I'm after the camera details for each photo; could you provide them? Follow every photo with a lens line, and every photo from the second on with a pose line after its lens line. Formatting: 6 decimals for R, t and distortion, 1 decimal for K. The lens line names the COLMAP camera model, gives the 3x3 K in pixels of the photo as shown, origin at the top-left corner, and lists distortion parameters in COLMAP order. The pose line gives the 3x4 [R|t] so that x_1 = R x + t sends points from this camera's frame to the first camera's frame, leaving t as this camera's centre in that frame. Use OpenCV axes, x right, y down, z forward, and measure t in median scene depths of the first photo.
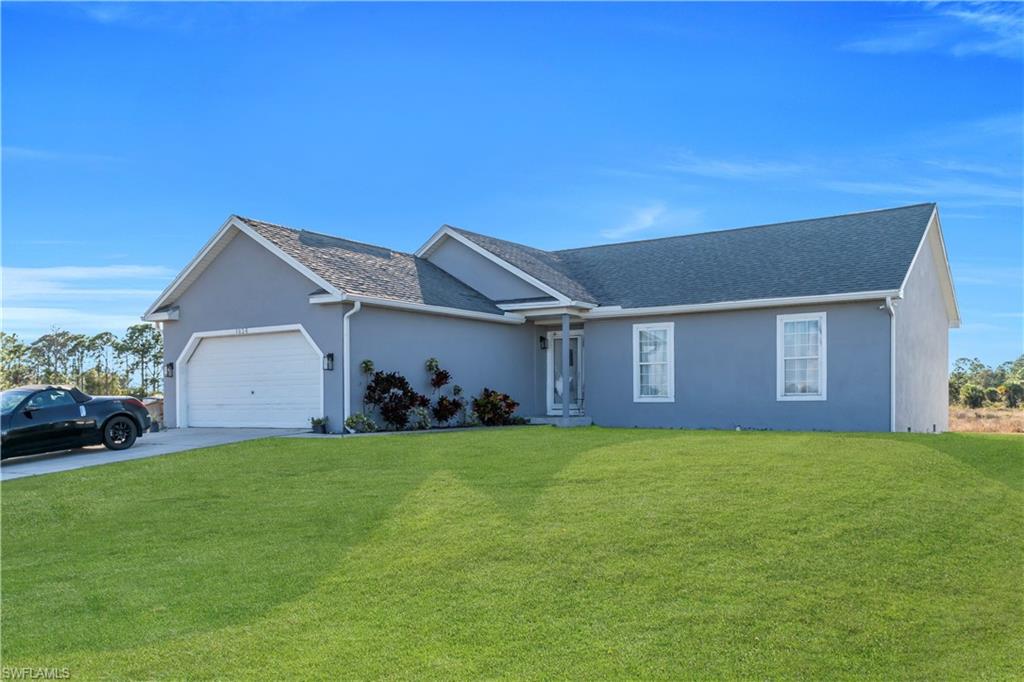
lens RADIAL K [[791.0, 0, 511.1], [0, 791.0, 407.9], [0, 0, 1]] dist [0.148811, -0.000541]
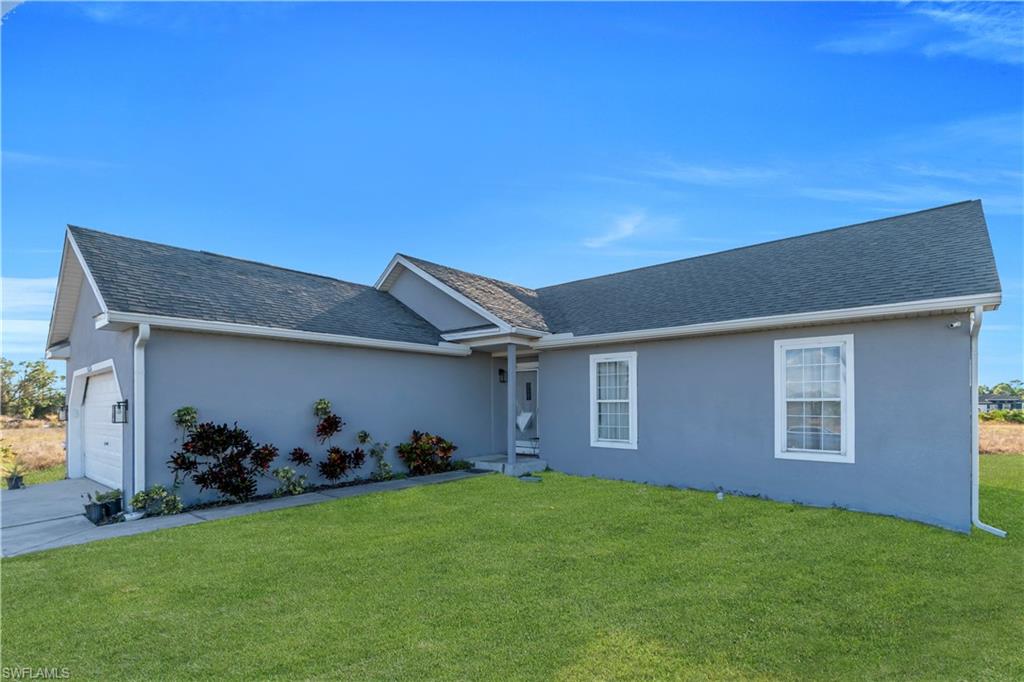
lens RADIAL K [[468.5, 0, 516.8], [0, 468.5, 408.4], [0, 0, 1]] dist [0.029883, -0.000620]
pose [[0.993781, 0.000520, -0.111351, 0.135637], [-0.000448, 1.000000, 0.000670, -0.049707], [0.111351, -0.000616, 0.993781, 0.508739]]
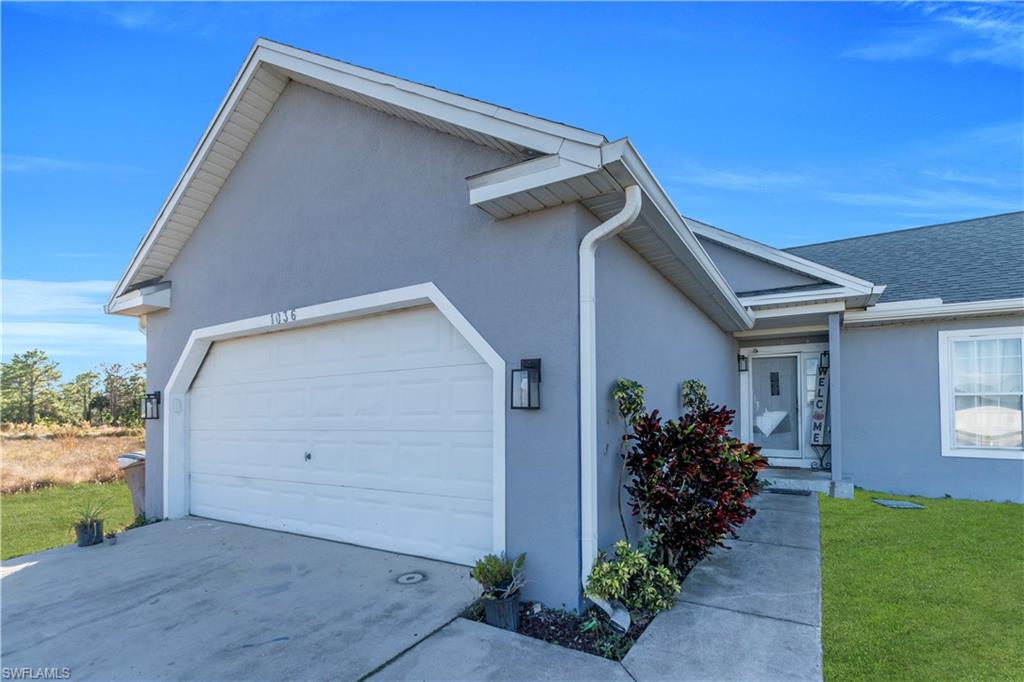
lens RADIAL K [[468.5, 0, 516.8], [0, 468.5, 408.4], [0, 0, 1]] dist [0.029883, -0.000620]
pose [[0.998747, 0.003334, 0.049942, -0.199130], [-0.002069, 0.999676, -0.025359, -0.035806], [-0.050010, 0.025224, 0.998430, 0.667001]]
